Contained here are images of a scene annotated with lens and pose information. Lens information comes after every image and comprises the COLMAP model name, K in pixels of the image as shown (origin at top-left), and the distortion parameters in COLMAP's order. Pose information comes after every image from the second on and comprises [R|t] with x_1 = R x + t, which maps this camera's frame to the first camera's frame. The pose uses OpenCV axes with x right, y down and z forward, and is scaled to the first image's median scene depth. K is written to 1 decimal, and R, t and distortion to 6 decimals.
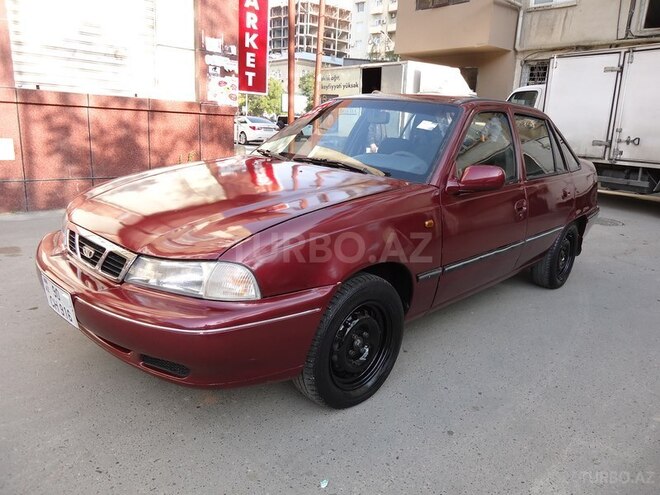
lens RADIAL K [[513.6, 0, 329.2], [0, 513.6, 246.8], [0, 0, 1]] dist [0.012707, 0.018502]
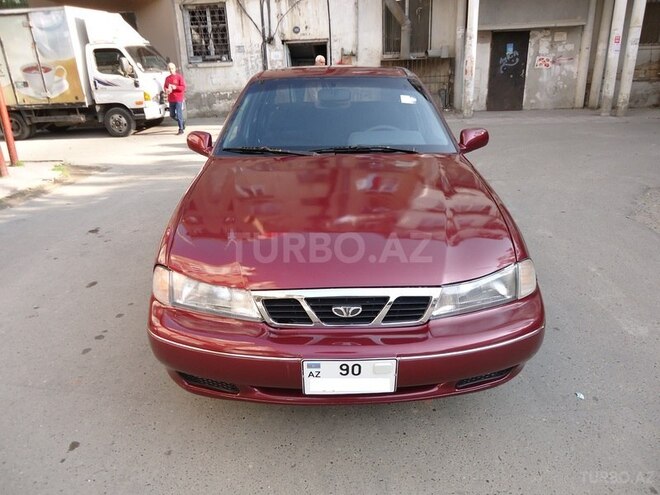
lens RADIAL K [[513.6, 0, 329.9], [0, 513.6, 249.6], [0, 0, 1]] dist [0.012707, 0.018502]
pose [[0.703162, -0.320417, 0.634741, -0.203356], [0.242283, 0.947256, 0.209776, -0.055722], [-0.668478, 0.006281, 0.743706, 0.078488]]
